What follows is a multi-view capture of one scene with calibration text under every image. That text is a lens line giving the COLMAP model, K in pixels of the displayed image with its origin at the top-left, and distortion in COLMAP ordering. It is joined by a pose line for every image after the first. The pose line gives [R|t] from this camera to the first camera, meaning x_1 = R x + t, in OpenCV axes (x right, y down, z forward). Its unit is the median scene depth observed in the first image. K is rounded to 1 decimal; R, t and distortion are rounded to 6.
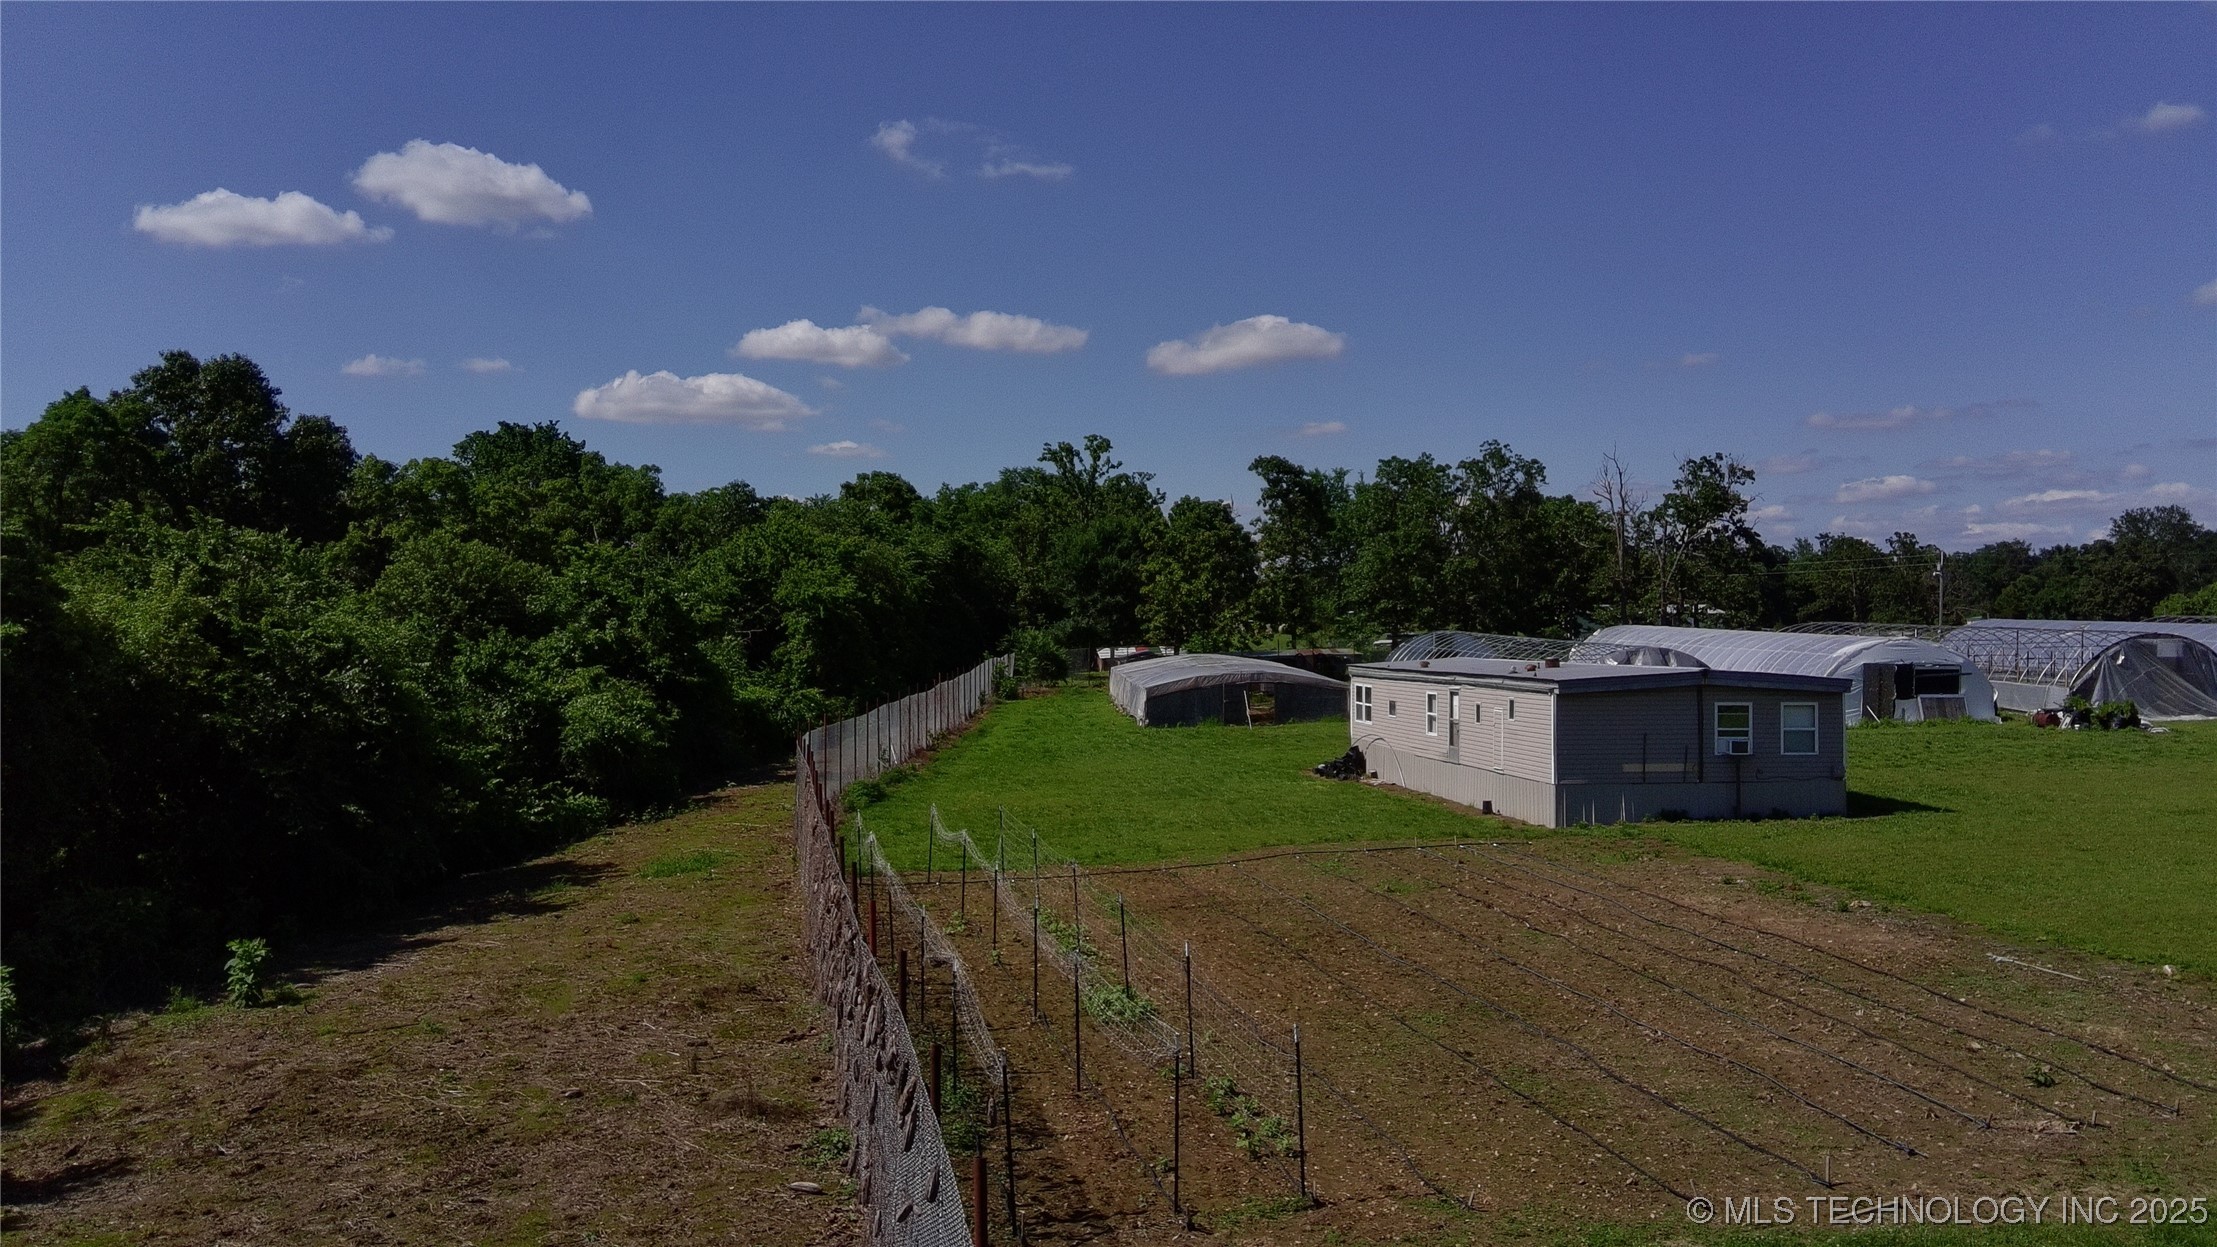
lens RADIAL K [[1826.6, 0, 1120.9], [0, 1826.6, 598.4], [0, 0, 1]] dist [0.121380, -0.202735]
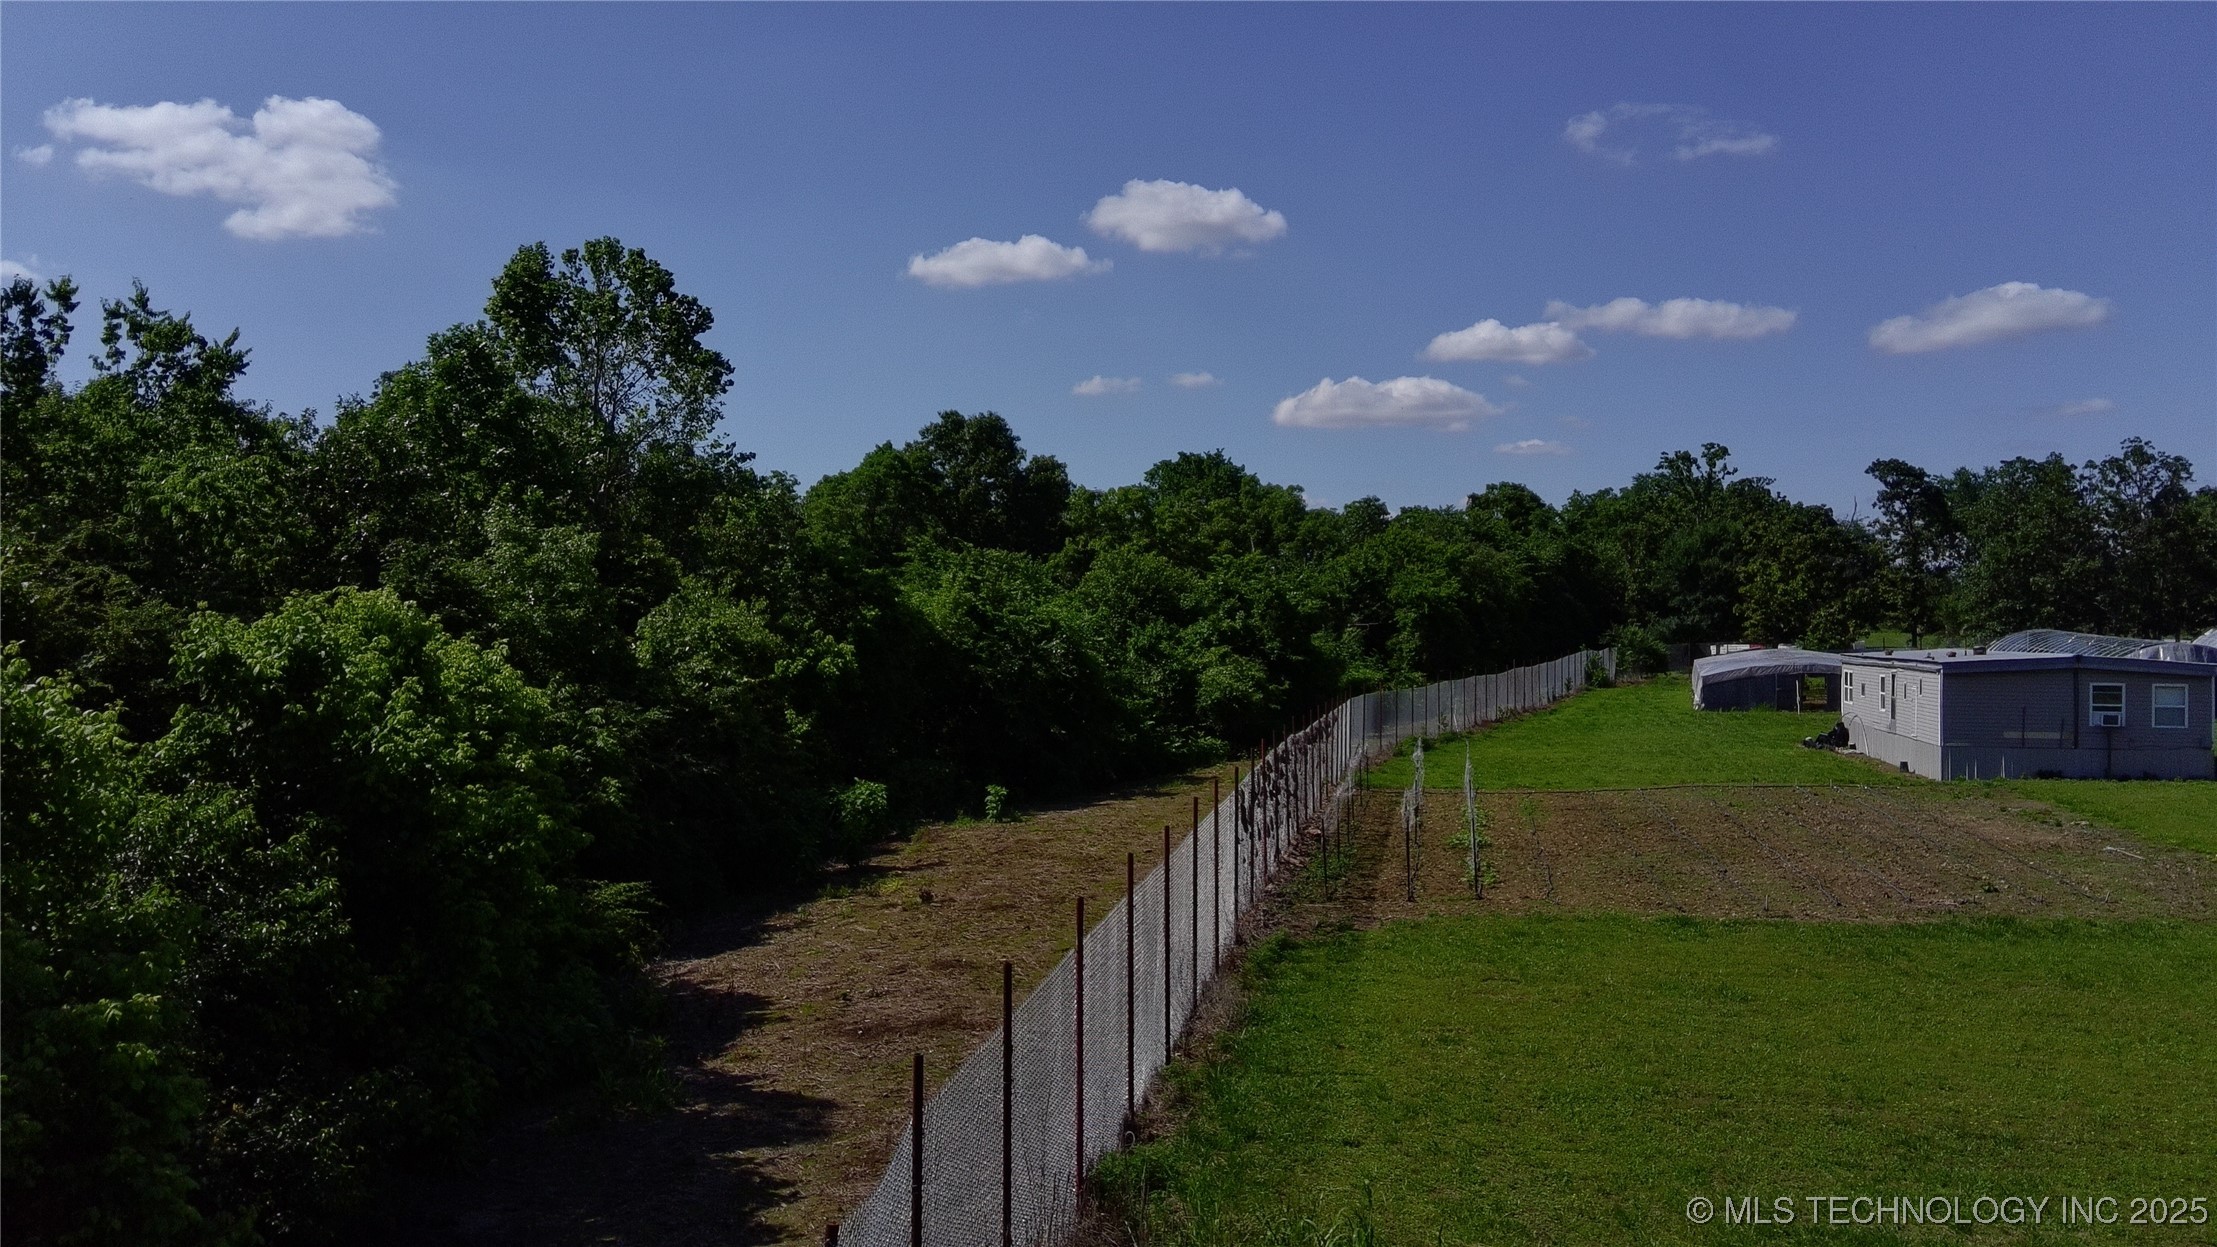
lens RADIAL K [[1826.6, 0, 1120.9], [0, 1826.6, 590.4], [0, 0, 1]] dist [0.121380, -0.202735]
pose [[0.932154, -0.000073, -0.362063, 0.059870], [-0.001353, 0.999992, -0.003683, 0.000317], [0.362060, 0.003923, 0.932146, -0.128815]]
